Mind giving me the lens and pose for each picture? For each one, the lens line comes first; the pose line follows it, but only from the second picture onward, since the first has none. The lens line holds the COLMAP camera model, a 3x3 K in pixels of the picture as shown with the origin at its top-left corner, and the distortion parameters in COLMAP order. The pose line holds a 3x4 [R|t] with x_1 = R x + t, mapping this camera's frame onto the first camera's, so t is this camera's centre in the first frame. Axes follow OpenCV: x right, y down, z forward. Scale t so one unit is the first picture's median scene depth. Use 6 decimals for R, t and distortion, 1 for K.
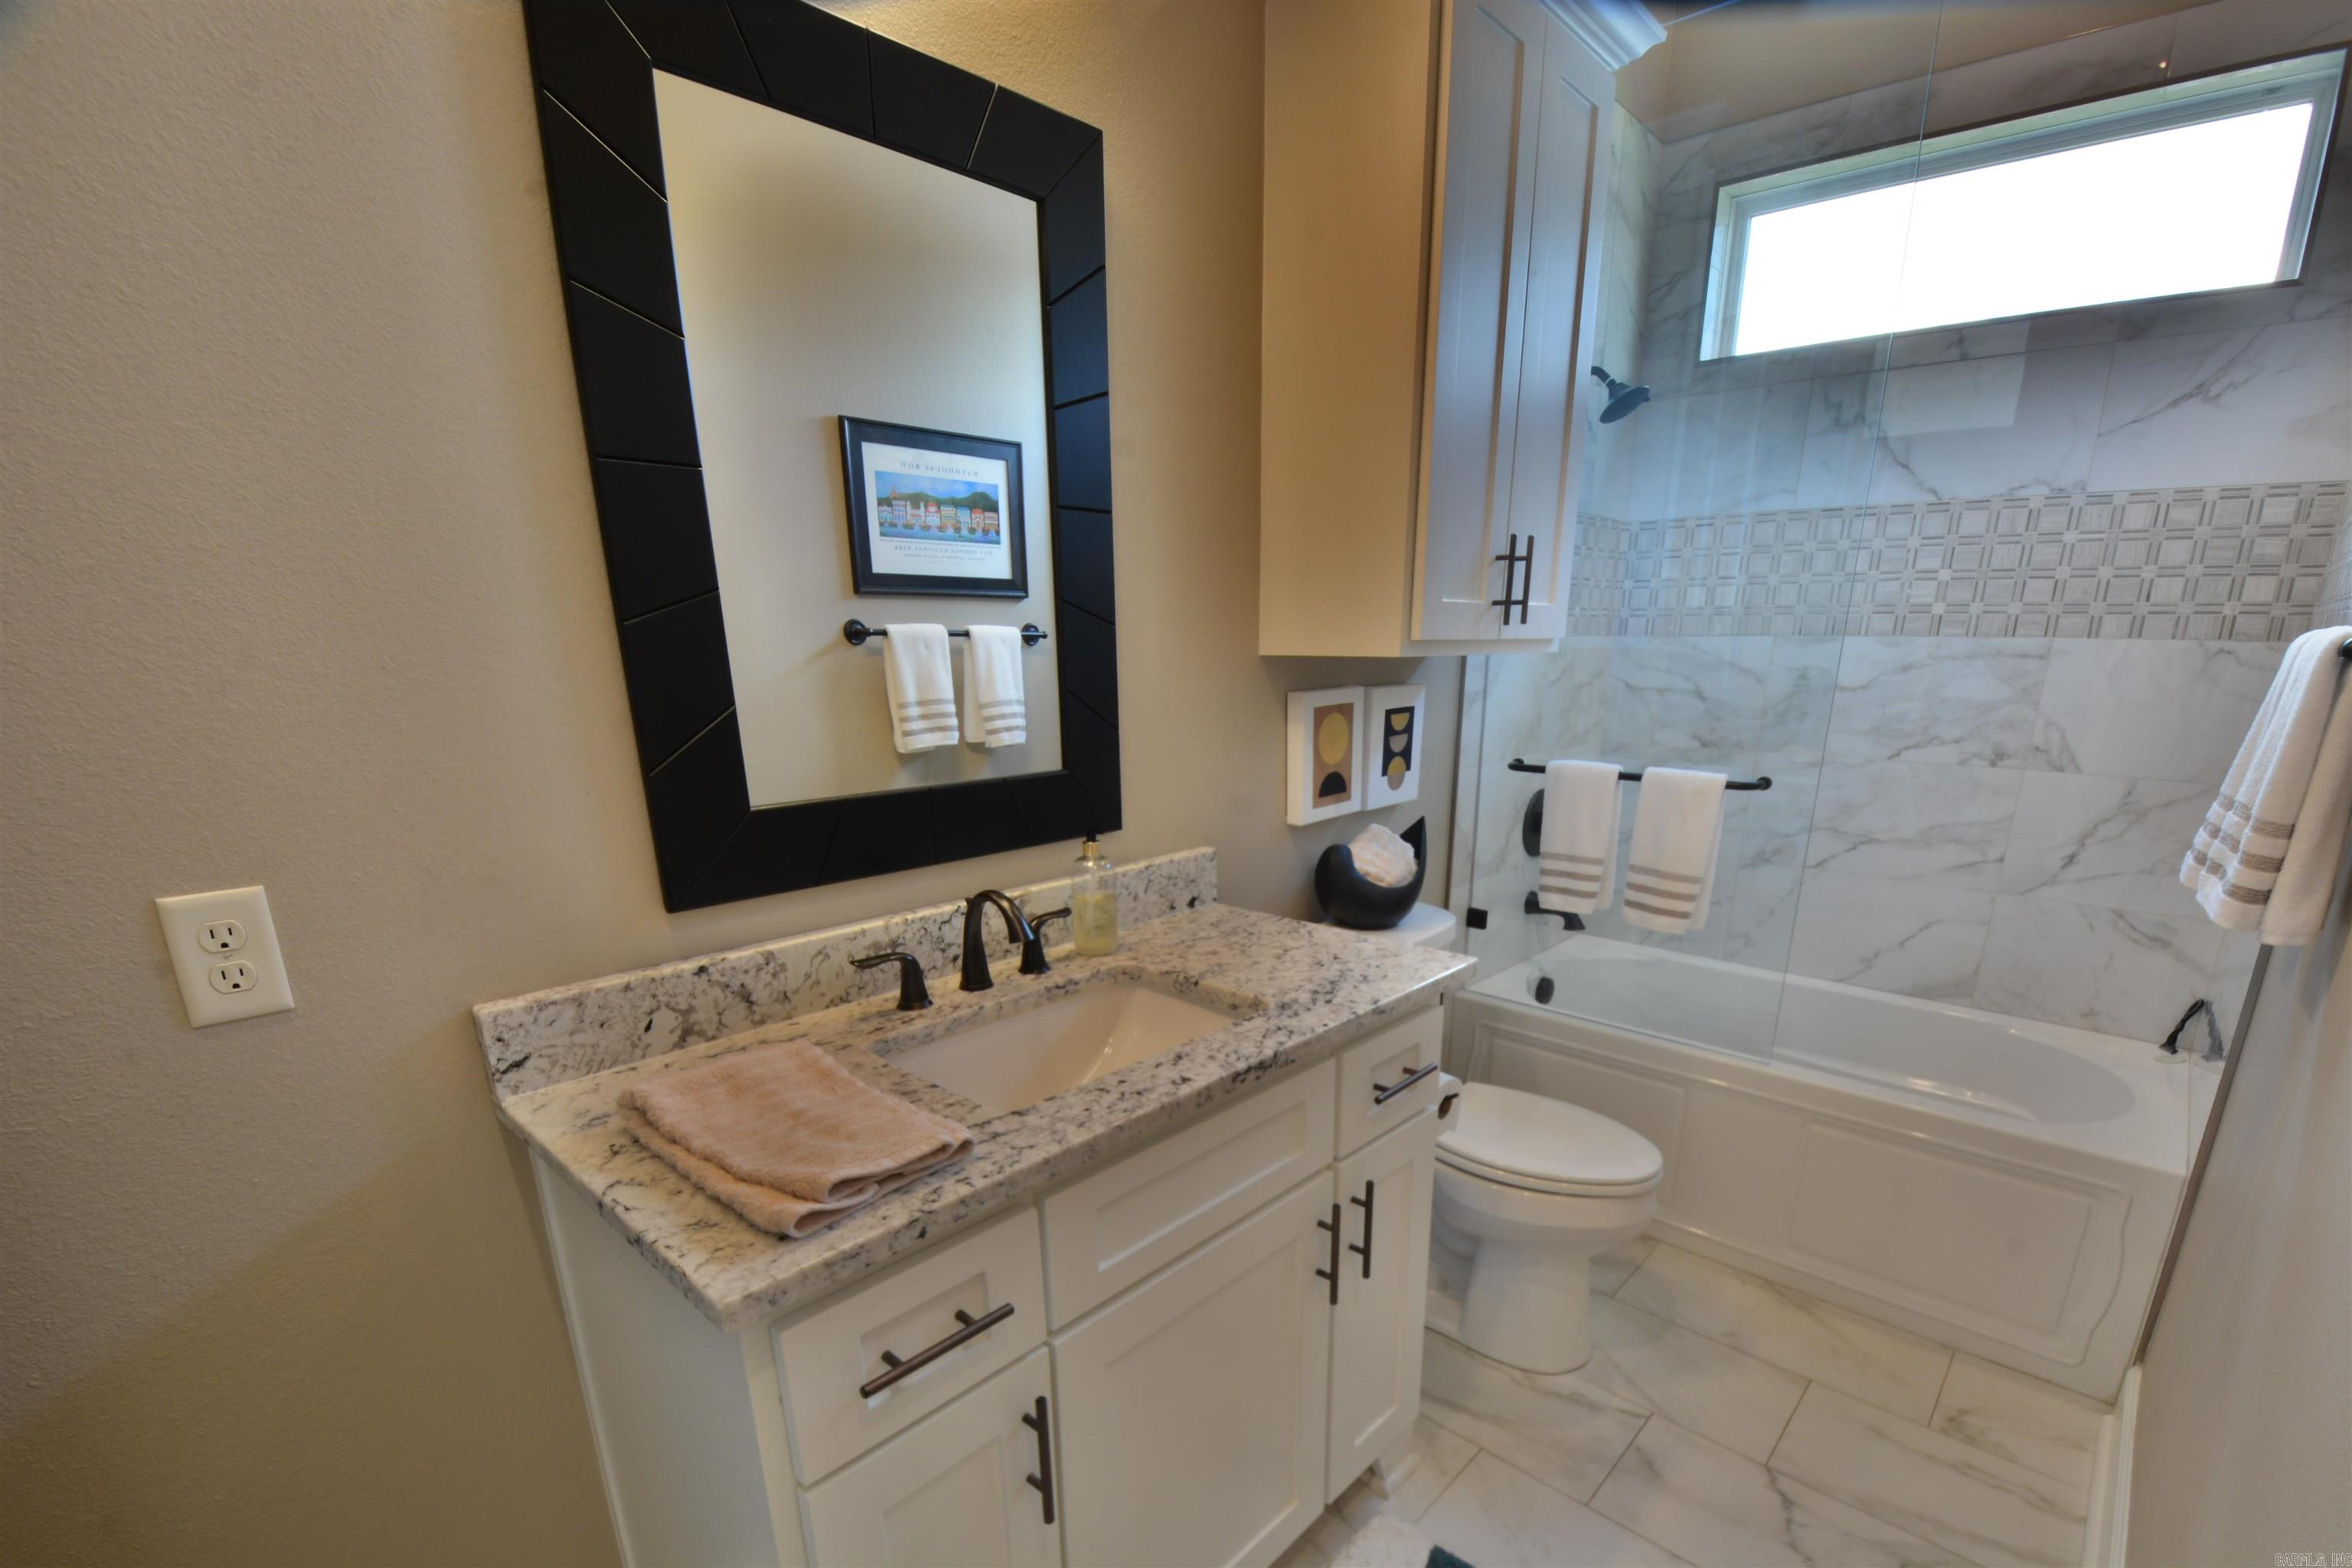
lens RADIAL K [[1048.9, 0, 1228.7], [0, 1048.9, 959.5], [0, 0, 1]] dist [0.025984, -0.027168]
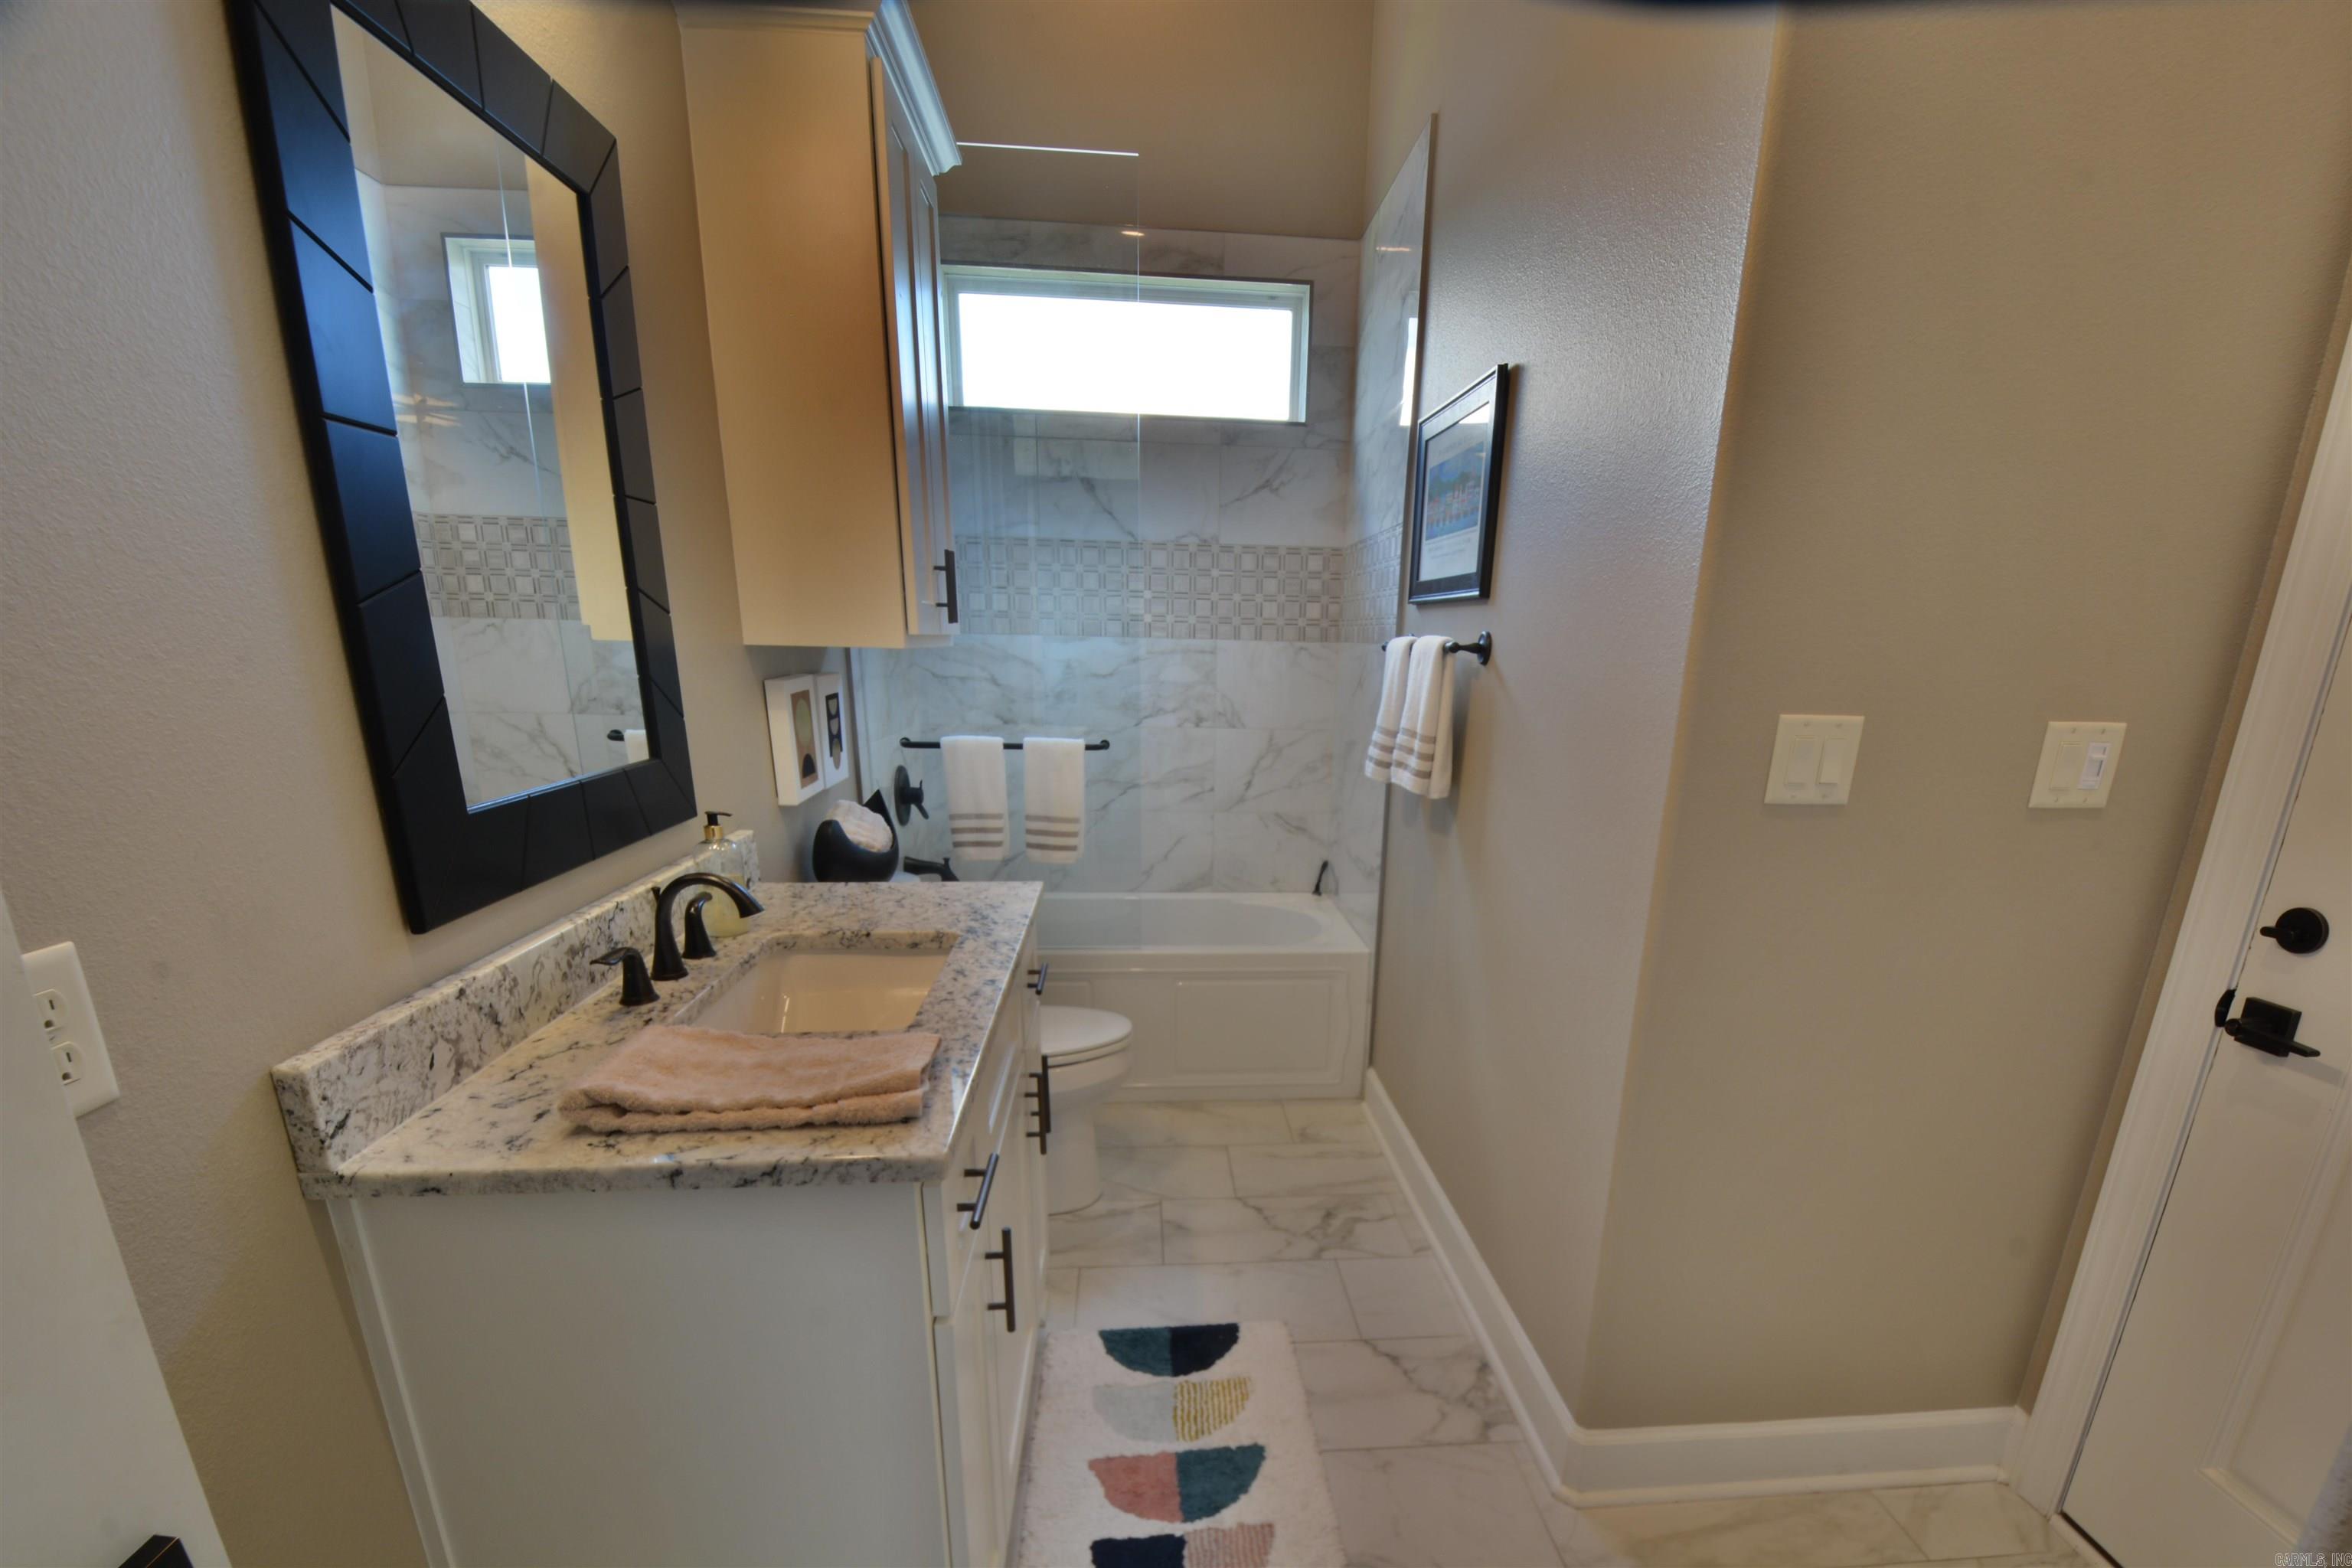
lens RADIAL K [[1048.9, 0, 1228.7], [0, 1048.9, 959.5], [0, 0, 1]] dist [0.025984, -0.027168]
pose [[0.685890, -0.199507, 0.699823, -0.427769], [0.195950, 0.976799, 0.086419, 0.020736], [-0.700827, 0.077856, 0.709070, -0.059781]]
